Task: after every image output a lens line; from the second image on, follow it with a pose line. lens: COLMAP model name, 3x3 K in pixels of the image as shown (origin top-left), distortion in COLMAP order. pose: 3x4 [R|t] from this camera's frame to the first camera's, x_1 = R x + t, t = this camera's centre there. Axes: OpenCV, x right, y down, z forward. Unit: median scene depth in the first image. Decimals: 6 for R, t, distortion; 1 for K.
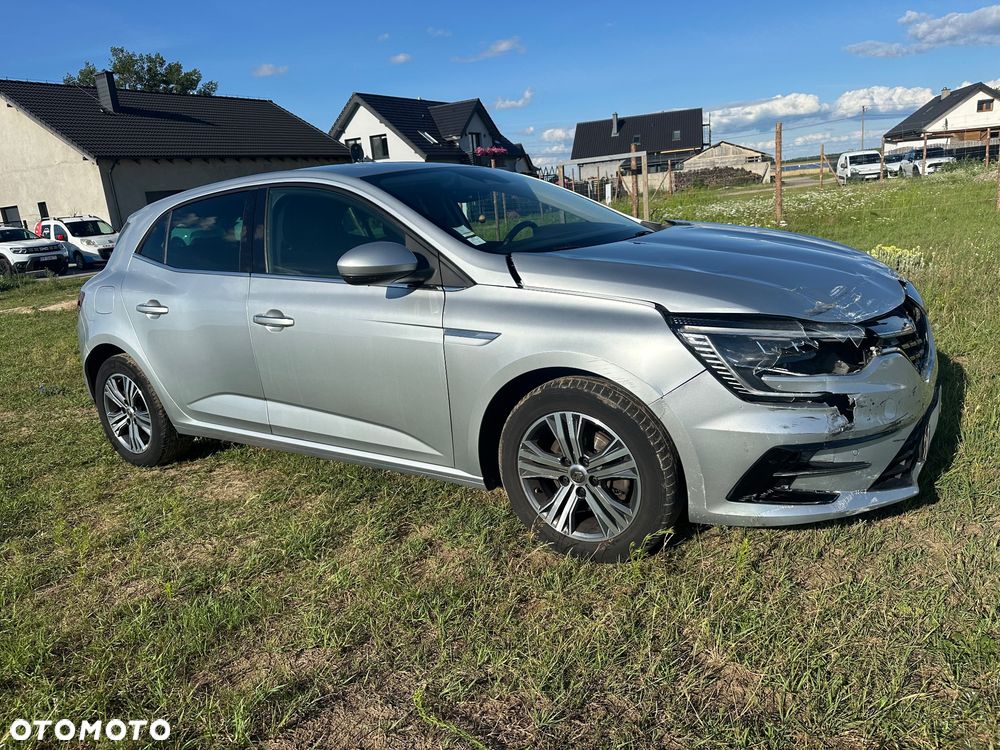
lens RADIAL K [[712.0, 0, 478.1], [0, 712.0, 381.4], [0, 0, 1]] dist [0.019627, -0.019354]
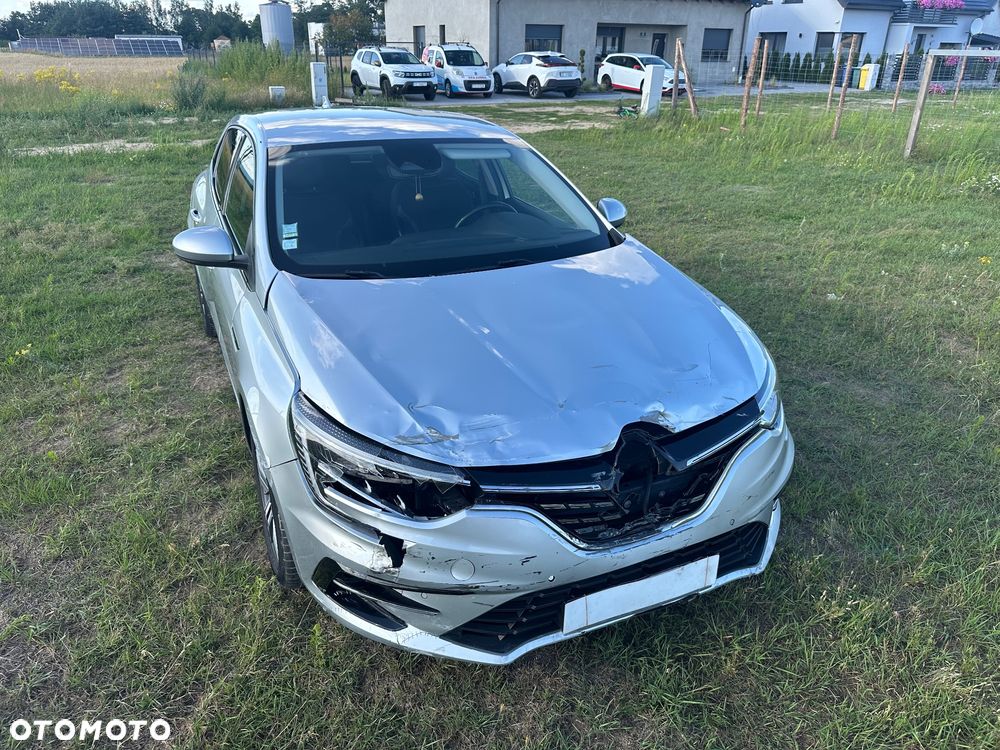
lens RADIAL K [[712.0, 0, 486.6], [0, 712.0, 370.5], [0, 0, 1]] dist [0.019627, -0.019354]
pose [[0.855763, 0.300233, -0.421342, 0.783039], [-0.213140, 0.946663, 0.241661, -0.361234], [0.471424, -0.117000, 0.874112, 0.236089]]
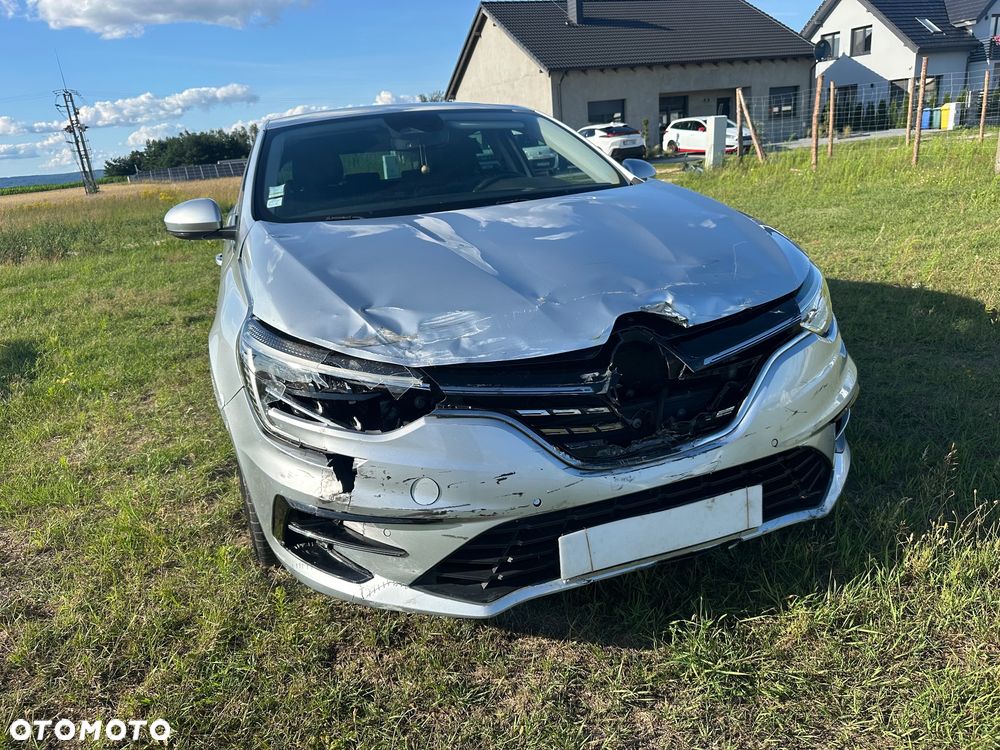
lens RADIAL K [[712.0, 0, 488.2], [0, 712.0, 371.7], [0, 0, 1]] dist [0.019627, -0.019354]
pose [[0.810737, 0.196352, -0.551500, 0.873857], [-0.134444, 0.979343, 0.151038, -0.172805], [0.569764, -0.048306, 0.820388, 0.391307]]
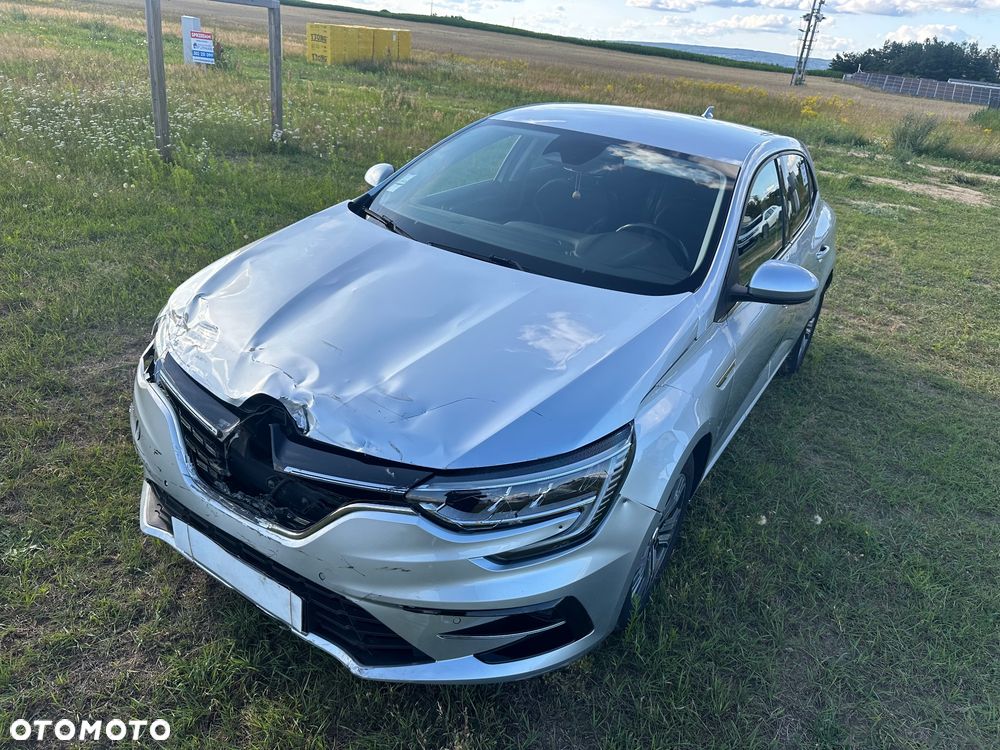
lens RADIAL K [[712.0, 0, 504.1], [0, 712.0, 371.2], [0, 0, 1]] dist [0.019627, -0.019354]
pose [[0.045395, 0.514720, -0.856156, 1.252562], [-0.362064, 0.807245, 0.466117, -0.611339], [0.931047, 0.288824, 0.223007, 1.080331]]
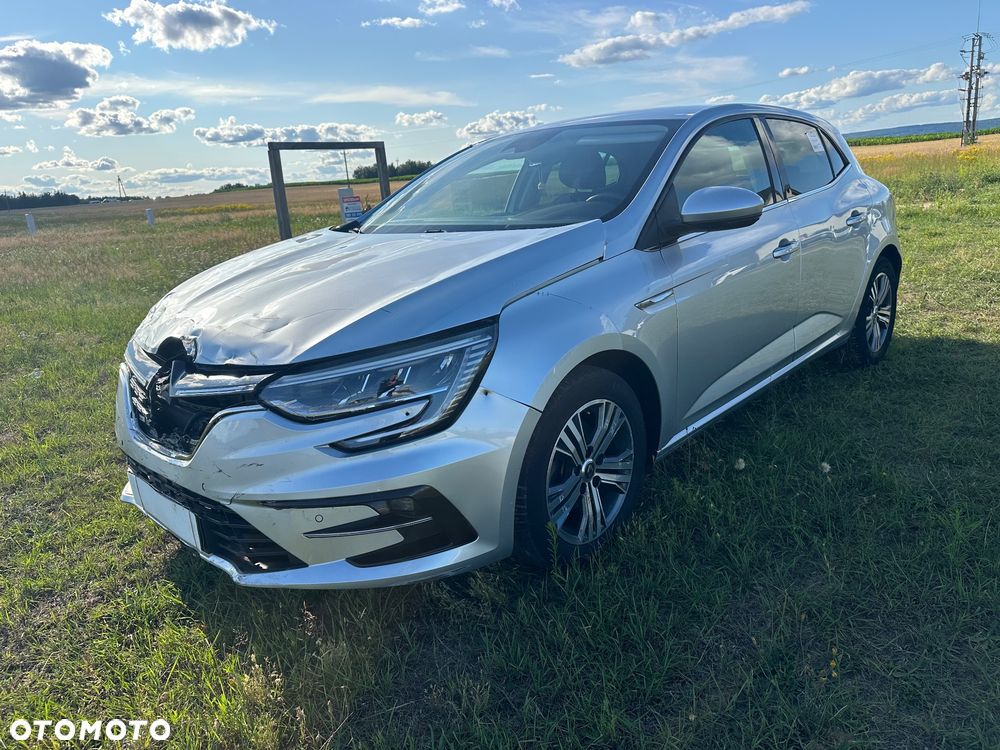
lens RADIAL K [[712.0, 0, 498.4], [0, 712.0, 368.6], [0, 0, 1]] dist [0.019627, -0.019354]
pose [[-0.137953, 0.361892, -0.921956, 1.353383], [-0.160322, 0.910421, 0.381353, -0.499241], [0.977377, 0.200419, -0.067576, 1.470387]]
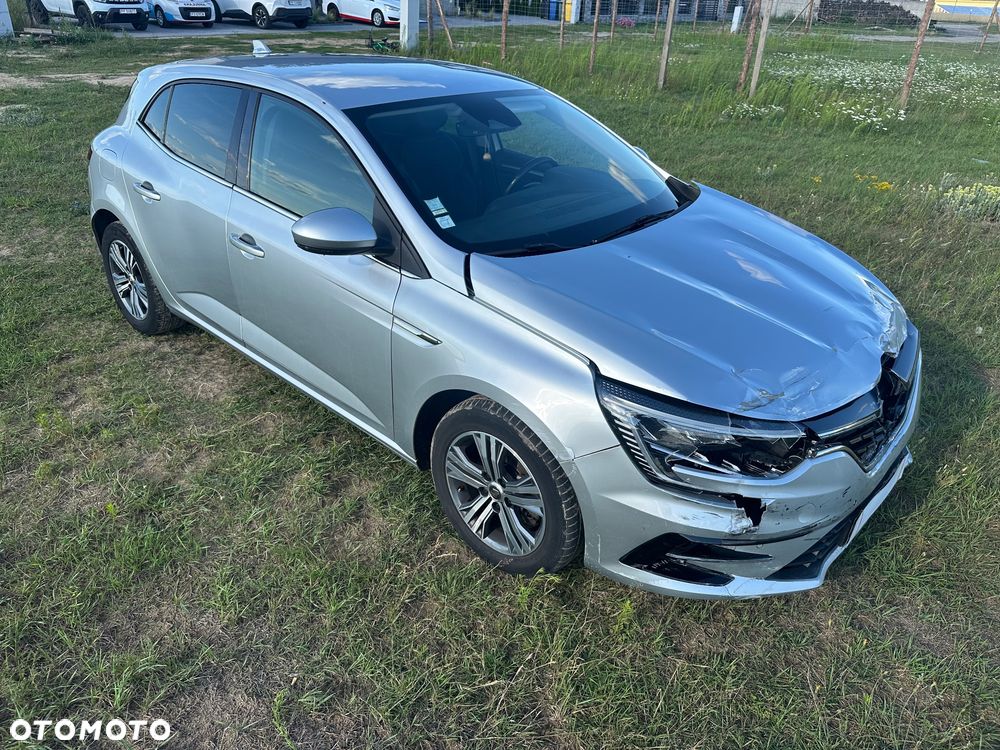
lens RADIAL K [[712.0, 0, 489.2], [0, 712.0, 369.9], [0, 0, 1]] dist [0.019627, -0.019354]
pose [[0.982057, 0.179178, -0.058811, 0.155663], [-0.159101, 0.954635, 0.251711, -0.278092], [0.101244, -0.237837, 0.966014, 0.064526]]
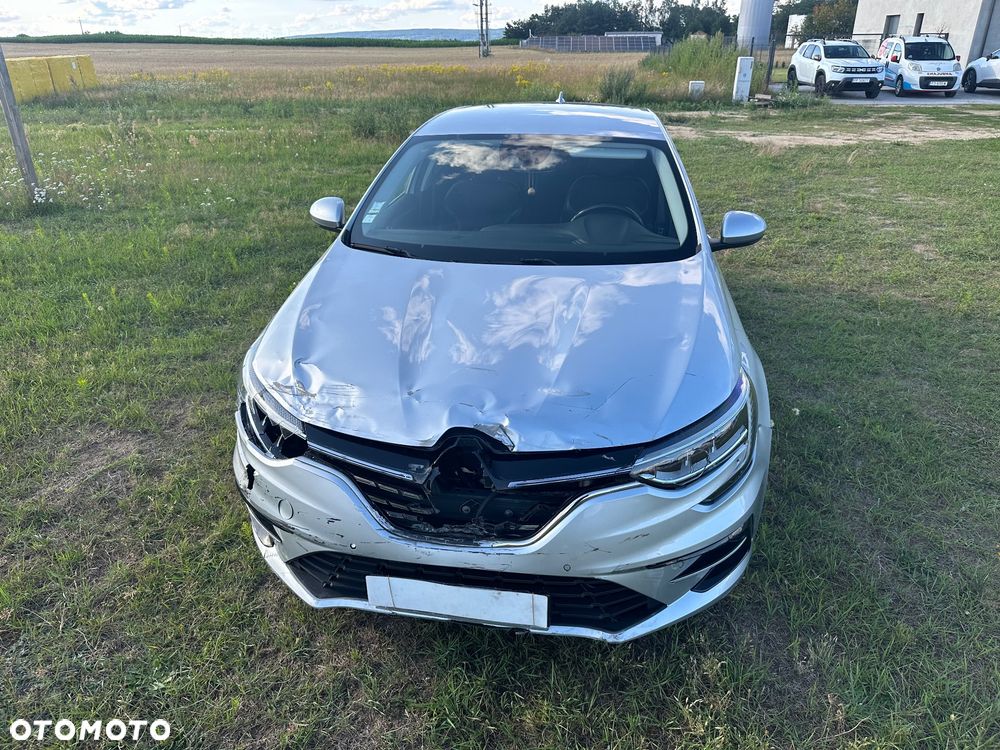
lens RADIAL K [[712.0, 0, 494.2], [0, 712.0, 367.3], [0, 0, 1]] dist [0.019627, -0.019354]
pose [[0.431312, 0.455338, -0.778869, 1.214727], [-0.259703, 0.889418, 0.376151, -0.516783], [0.864016, 0.040037, 0.501870, 0.646067]]
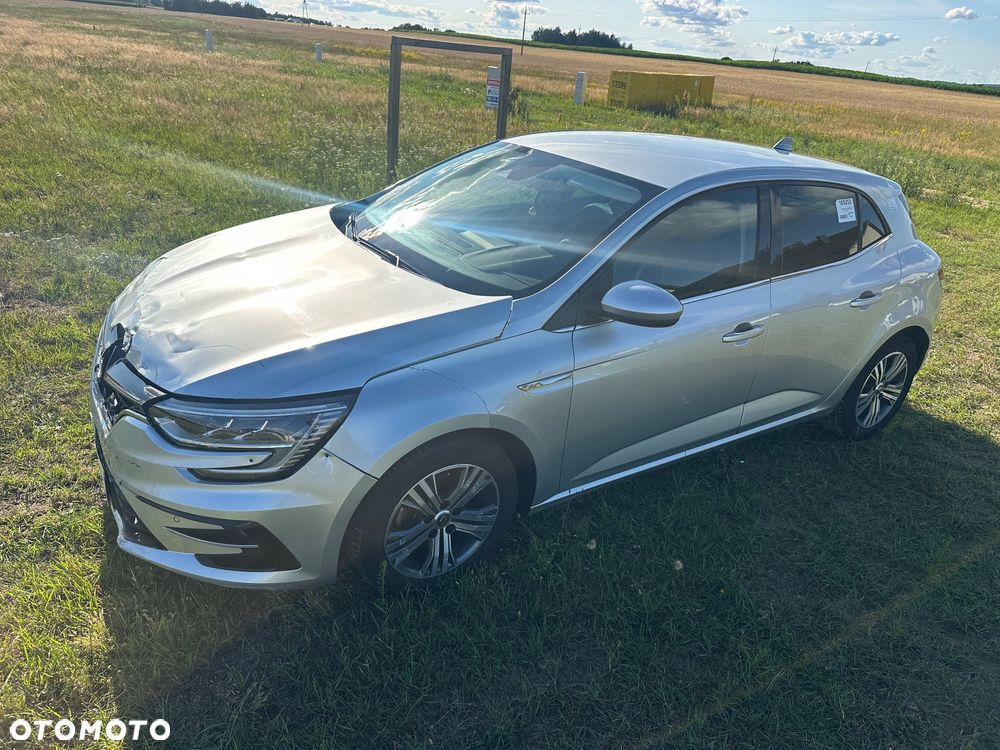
lens RADIAL K [[712.0, 0, 499.0], [0, 712.0, 372.8], [0, 0, 1]] dist [0.019627, -0.019354]
pose [[-0.375698, 0.441706, -0.814707, 1.256311], [-0.283690, 0.782091, 0.554846, -0.807490], [0.882253, 0.439579, -0.168522, 1.698931]]
